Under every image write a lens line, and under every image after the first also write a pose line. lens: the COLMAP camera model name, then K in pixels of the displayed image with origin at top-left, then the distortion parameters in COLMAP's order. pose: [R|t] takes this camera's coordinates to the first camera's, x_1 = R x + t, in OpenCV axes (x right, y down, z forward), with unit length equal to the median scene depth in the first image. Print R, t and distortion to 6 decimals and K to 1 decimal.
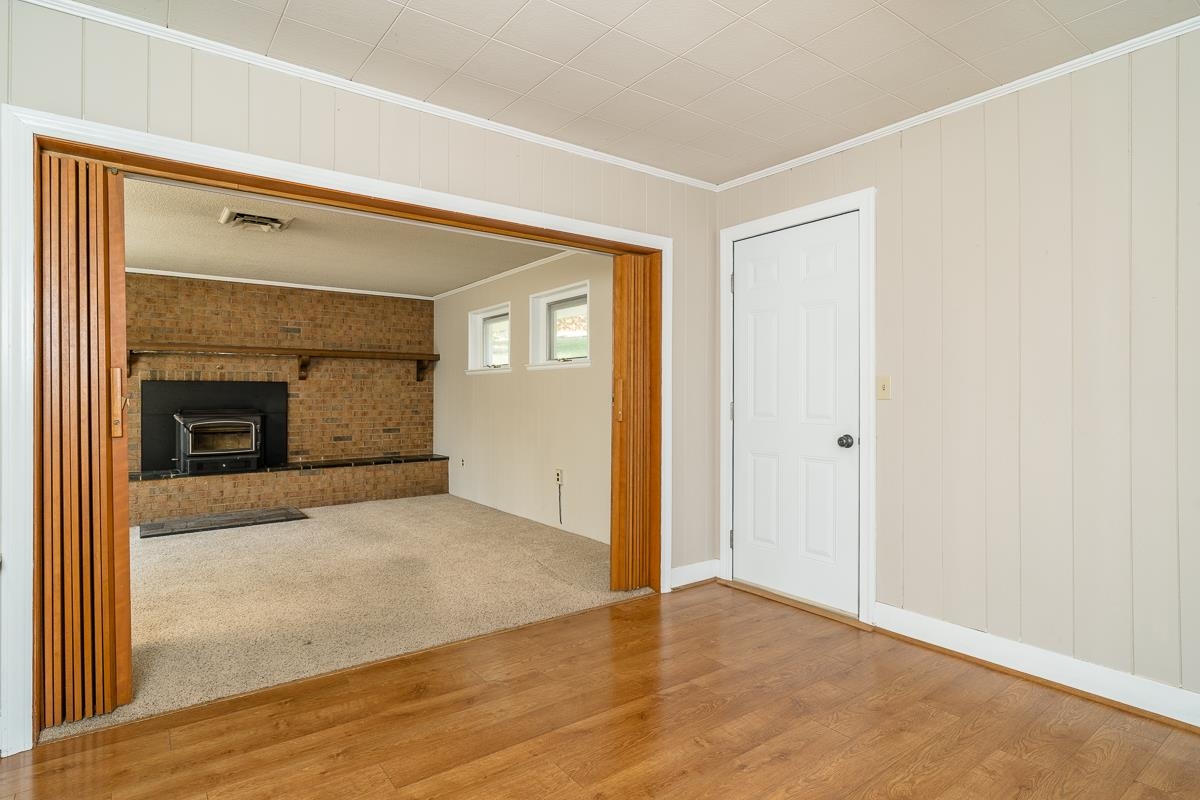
lens RADIAL K [[625.4, 0, 601.8], [0, 625.4, 393.9], [0, 0, 1]] dist [-0.009169, 0.001058]
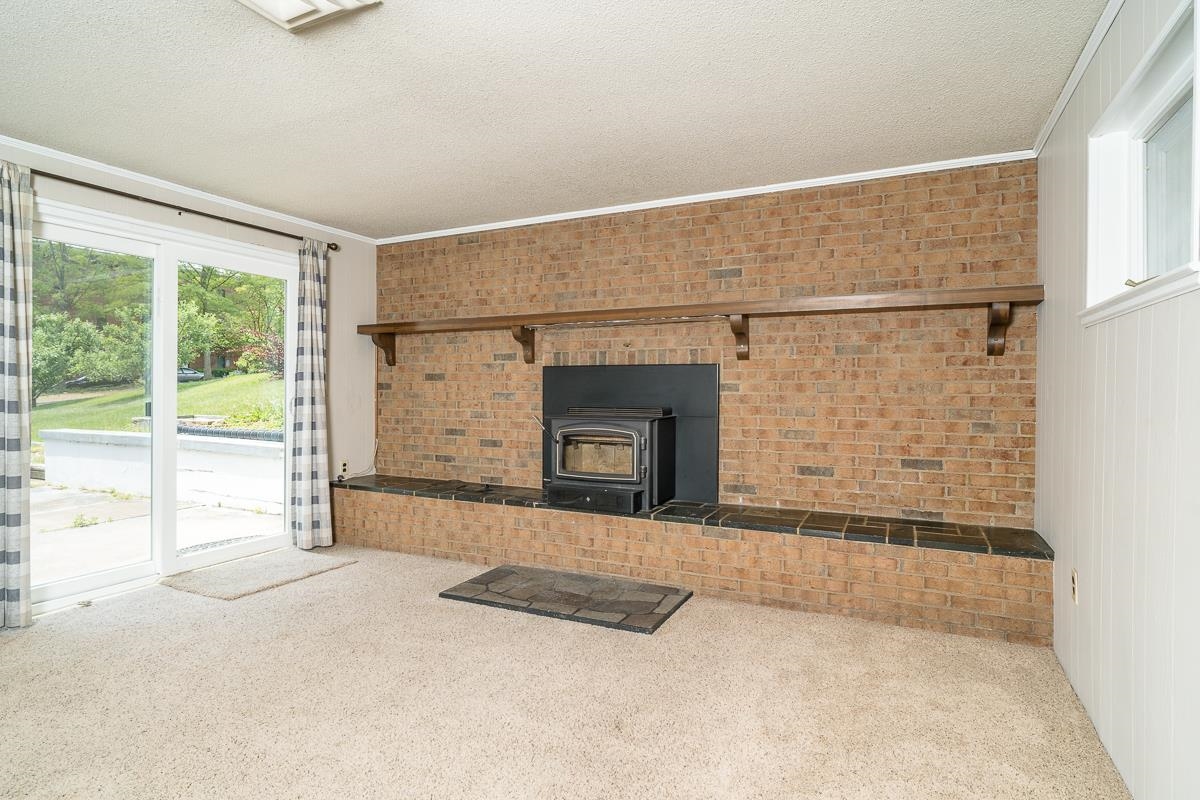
lens RADIAL K [[625.4, 0, 602.8], [0, 625.4, 387.7], [0, 0, 1]] dist [-0.009169, 0.001058]
pose [[0.453146, 0.002758, -0.891432, -0.037205], [-0.000914, 0.999996, 0.002629, 0.001463], [0.891436, -0.000377, 0.453147, 0.634321]]
